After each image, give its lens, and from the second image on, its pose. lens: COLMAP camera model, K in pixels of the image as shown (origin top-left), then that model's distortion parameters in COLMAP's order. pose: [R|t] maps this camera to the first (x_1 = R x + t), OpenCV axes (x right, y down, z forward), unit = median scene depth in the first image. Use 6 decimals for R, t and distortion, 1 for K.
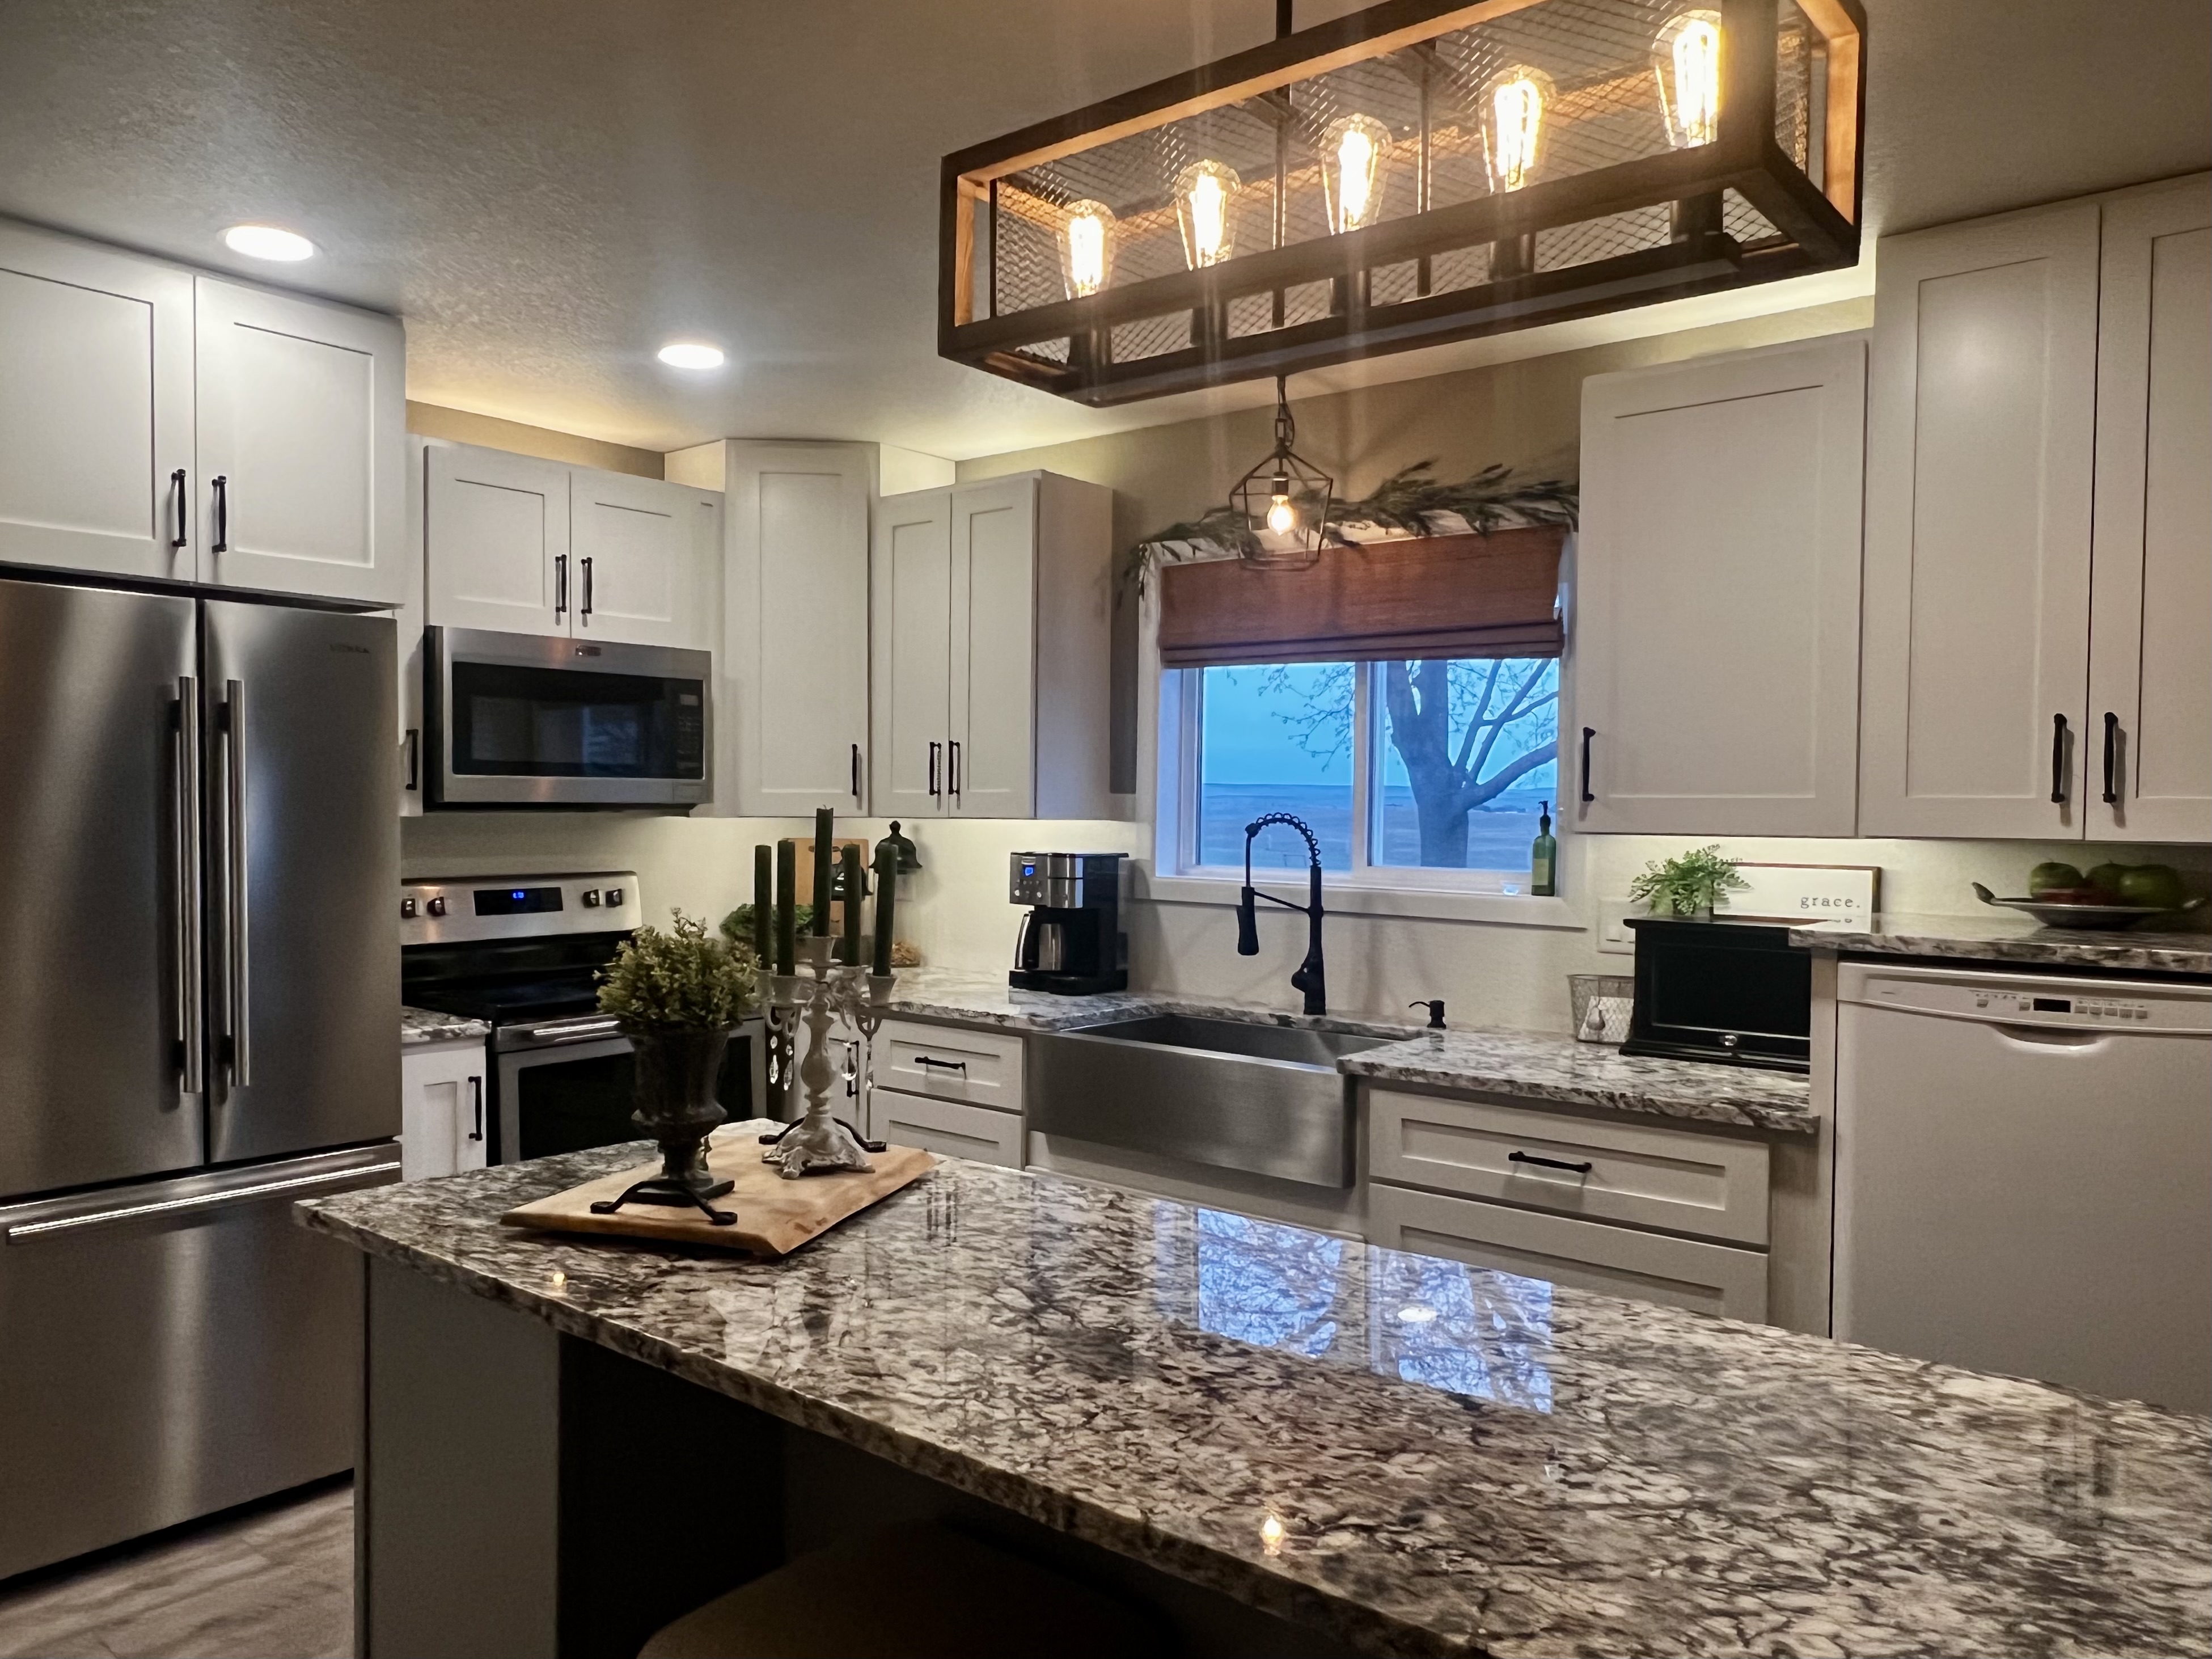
lens RADIAL K [[1567.6, 0, 1104.7], [0, 1567.6, 833.6], [0, 0, 1]] dist [0.007721, -0.001078]
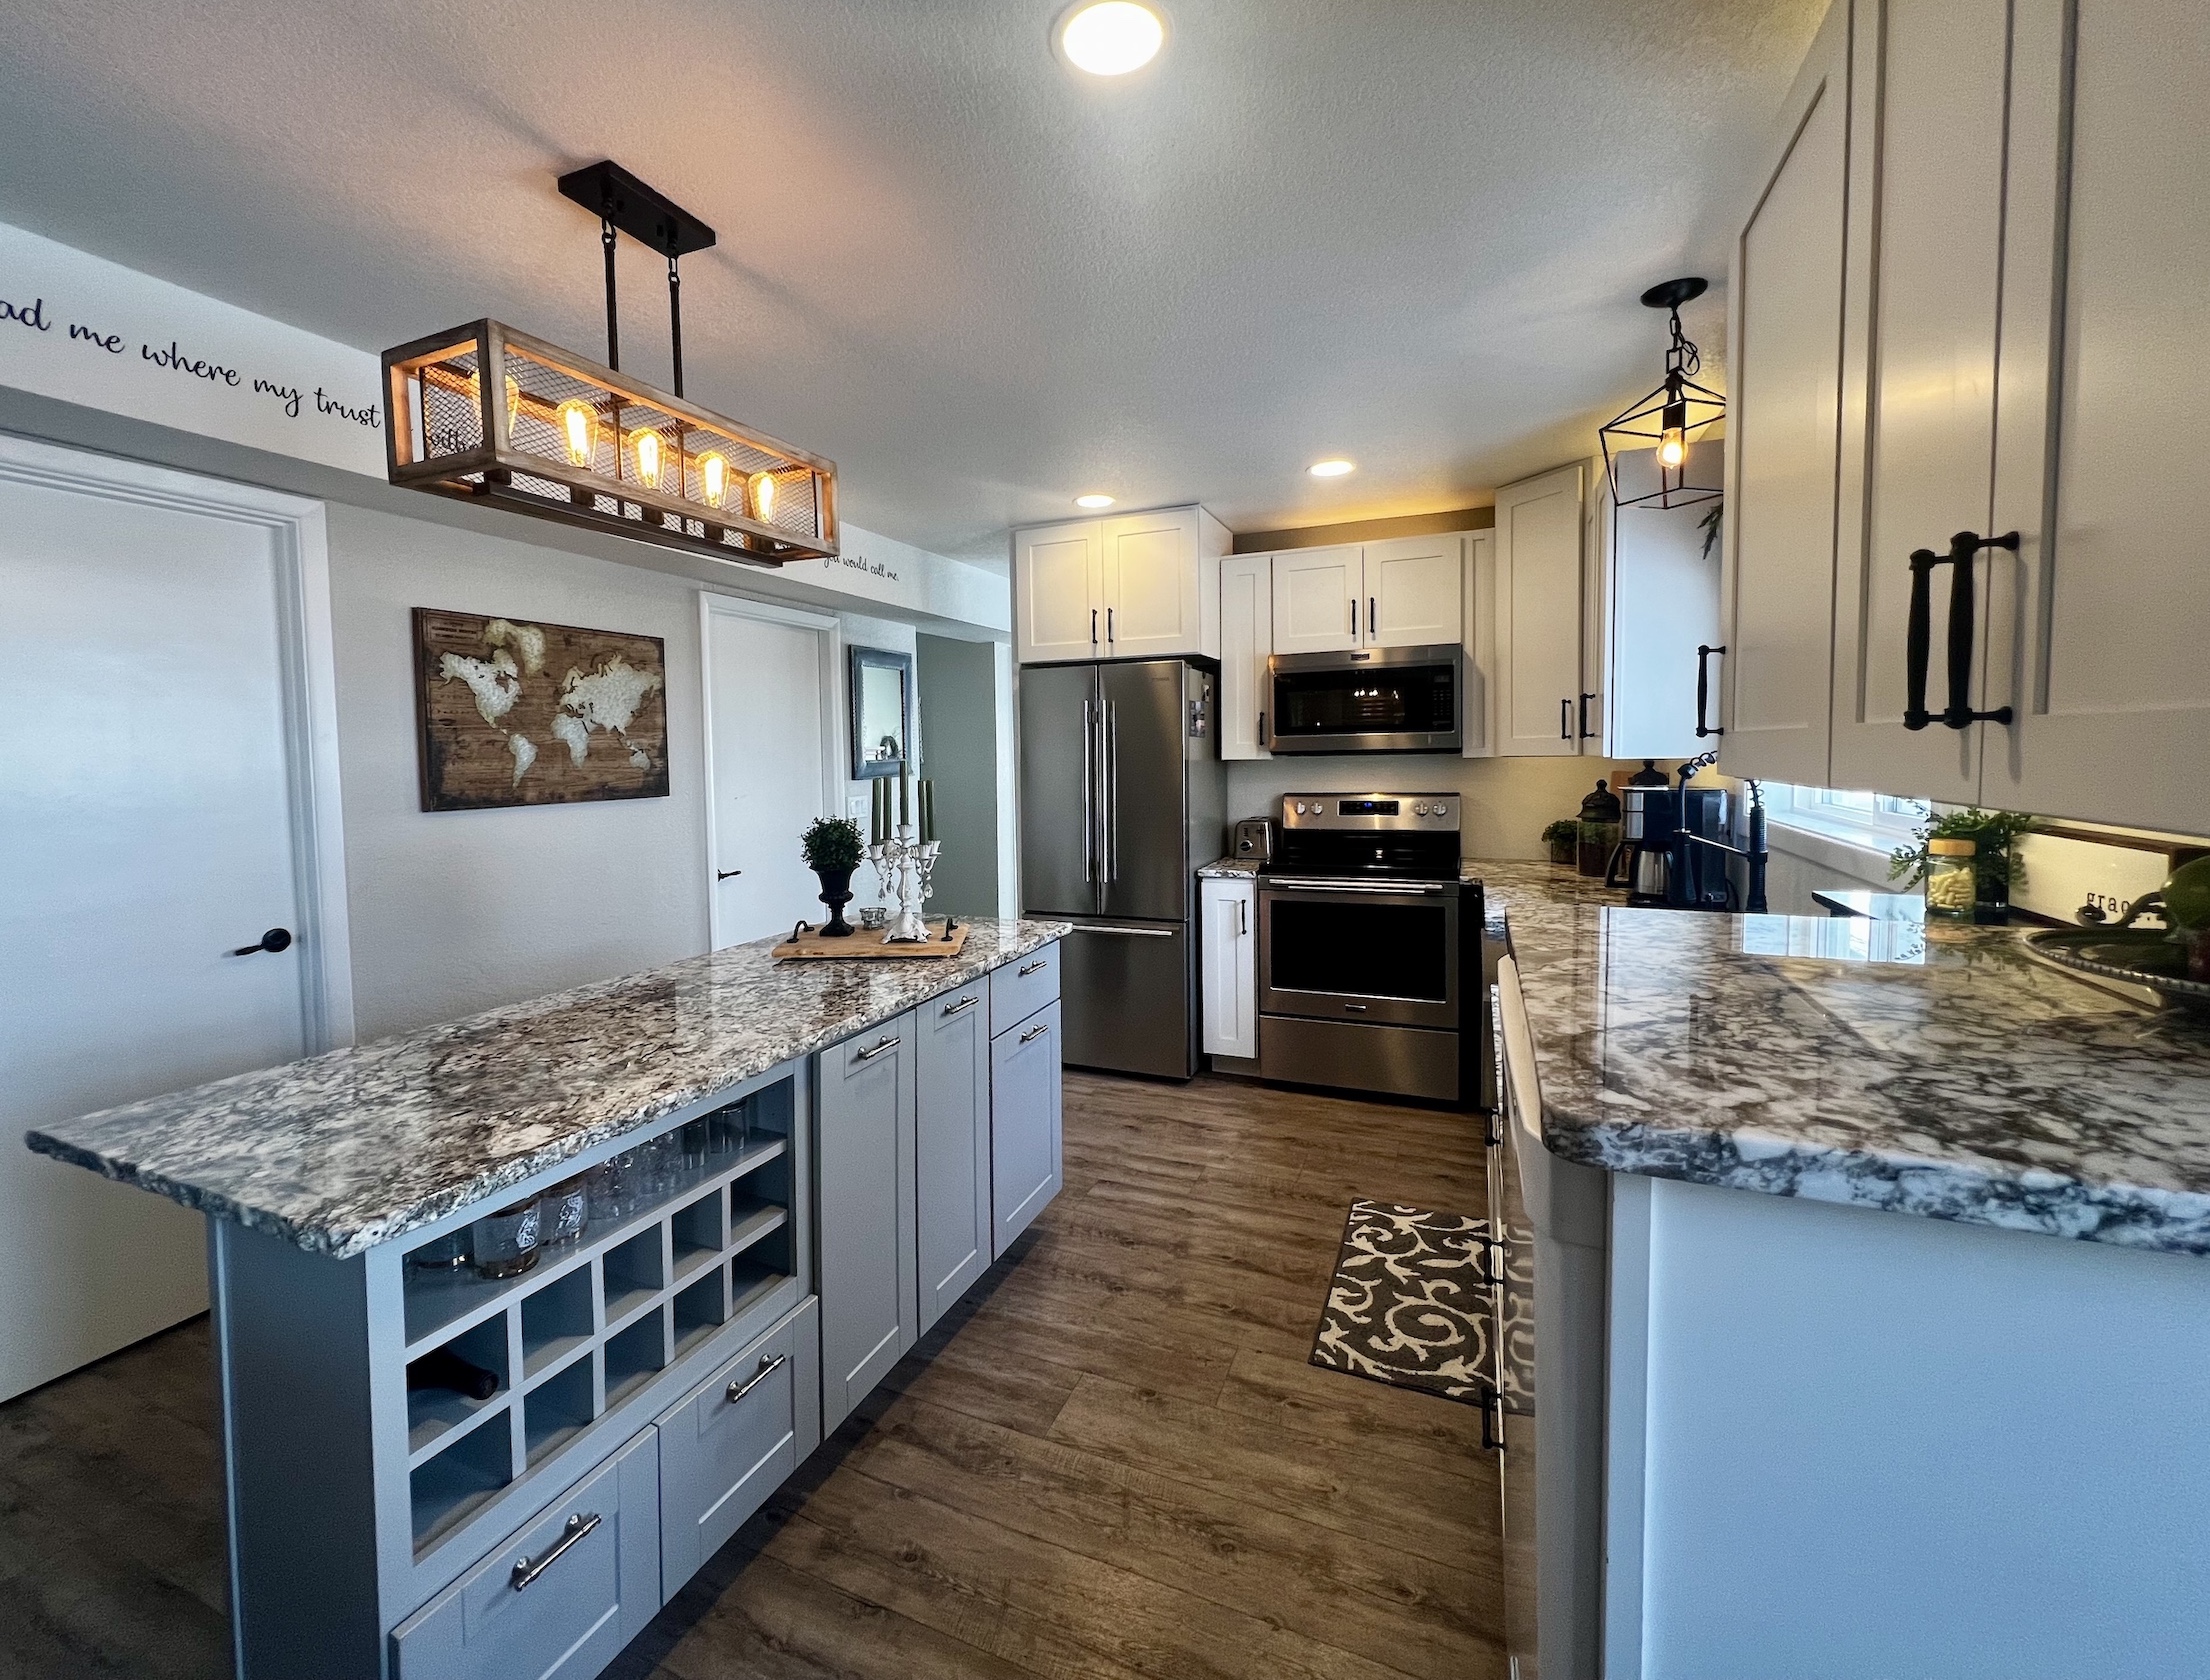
lens RADIAL K [[947.4, 0, 1040.8], [0, 947.4, 795.7], [0, 0, 1]] dist [0.002943, 0.000146]
pose [[0.248208, 0.034411, -0.968095, 1.592187], [0.000118, 0.999368, 0.035552, -0.020368], [0.968707, -0.008939, 0.248047, 1.260283]]
